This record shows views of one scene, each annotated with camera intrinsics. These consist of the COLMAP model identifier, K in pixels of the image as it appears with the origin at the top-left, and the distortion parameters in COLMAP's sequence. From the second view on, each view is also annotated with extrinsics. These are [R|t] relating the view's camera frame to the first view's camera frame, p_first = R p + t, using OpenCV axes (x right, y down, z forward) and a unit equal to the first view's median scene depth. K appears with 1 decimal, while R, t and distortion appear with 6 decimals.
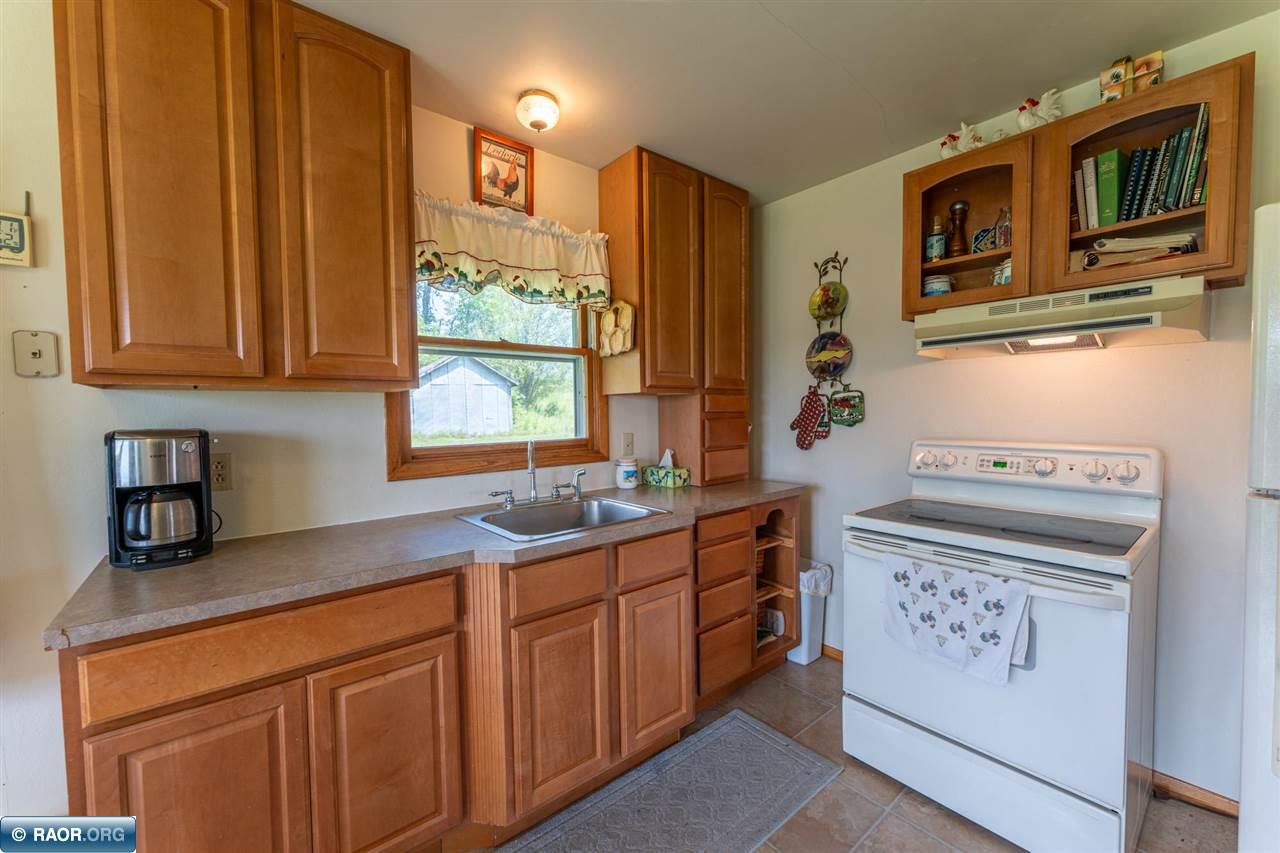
lens RADIAL K [[506.8, 0, 631.5], [0, 506.8, 430.9], [0, 0, 1]] dist [0.003003, 0.000130]
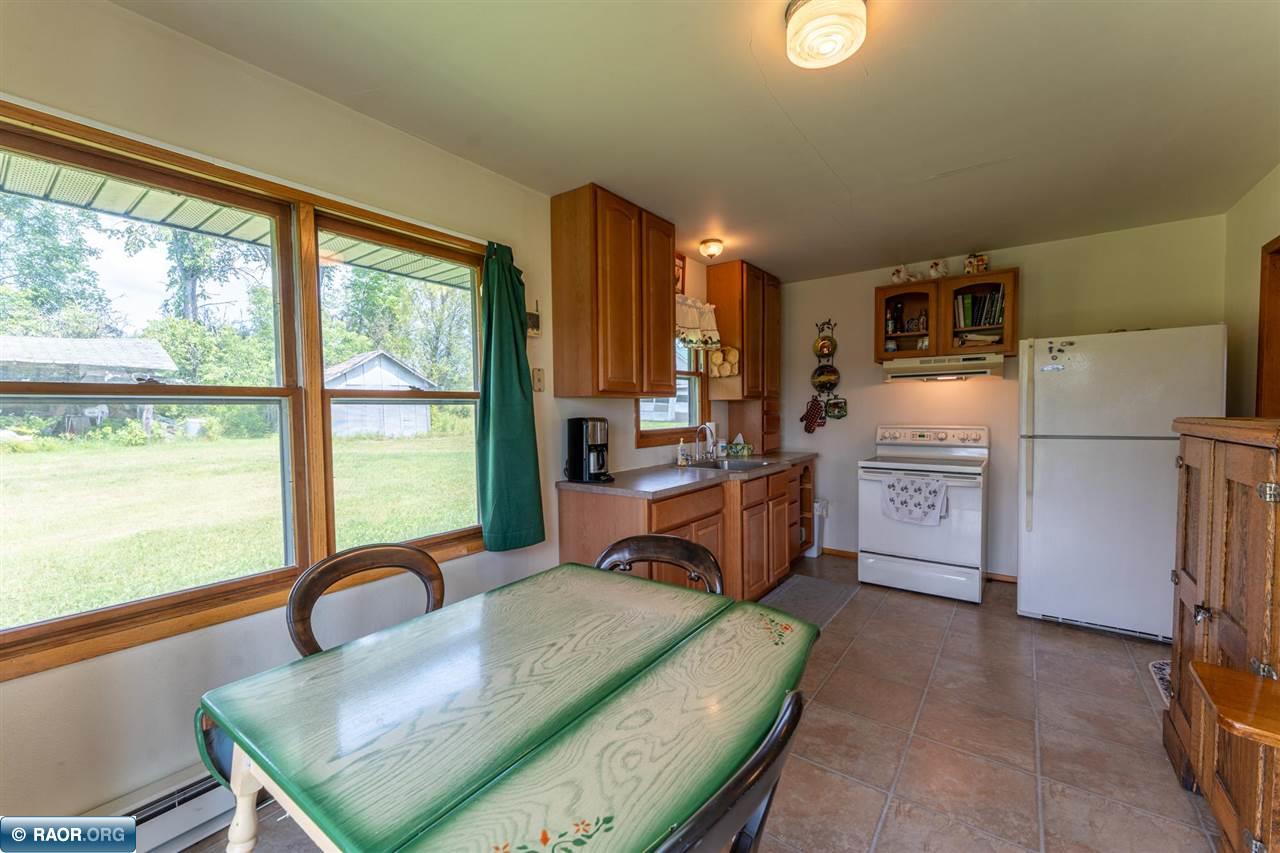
lens RADIAL K [[506.8, 0, 631.5], [0, 506.8, 430.9], [0, 0, 1]] dist [0.003003, 0.000130]
pose [[0.973784, -0.007481, 0.227354, -0.845611], [0.008449, 0.999959, -0.003282, 0.040940], [-0.227320, 0.005117, 0.973807, -0.696497]]
